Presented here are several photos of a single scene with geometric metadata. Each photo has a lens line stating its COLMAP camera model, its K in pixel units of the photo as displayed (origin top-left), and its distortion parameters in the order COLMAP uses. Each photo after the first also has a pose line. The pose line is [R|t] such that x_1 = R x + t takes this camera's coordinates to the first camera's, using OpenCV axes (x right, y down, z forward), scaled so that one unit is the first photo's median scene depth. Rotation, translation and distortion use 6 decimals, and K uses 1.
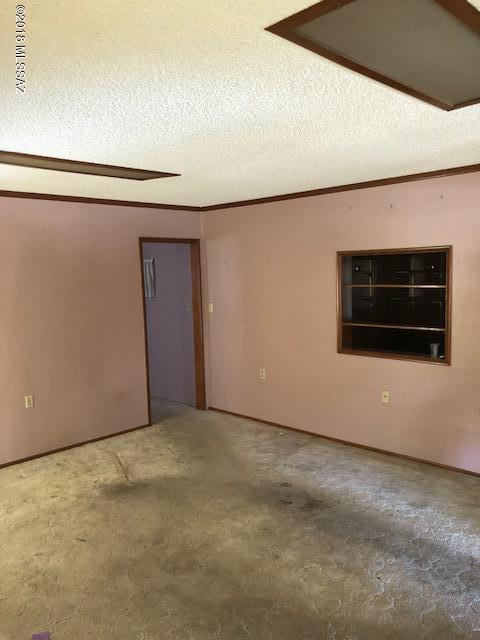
lens RADIAL K [[525.3, 0, 255.3], [0, 525.3, 320.3], [0, 0, 1]] dist [0.034160, -0.027007]
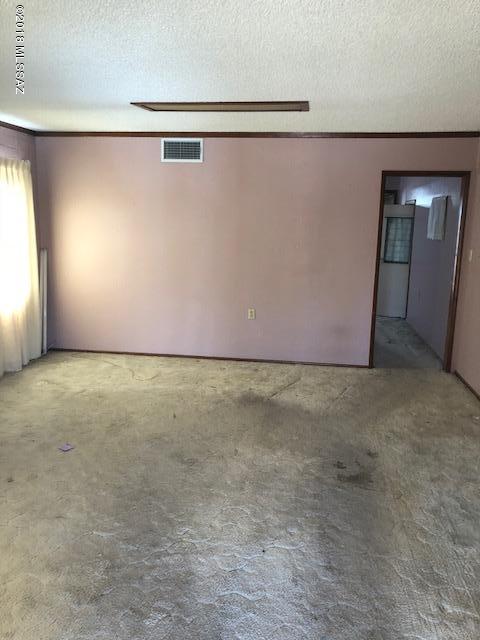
lens RADIAL K [[525.3, 0, 223.8], [0, 525.3, 307.9], [0, 0, 1]] dist [0.034160, -0.027007]
pose [[0.586871, 0.176381, -0.790236, 0.549681], [-0.112417, 0.984282, 0.136205, -0.016852], [0.801839, 0.008901, 0.597474, 0.276950]]
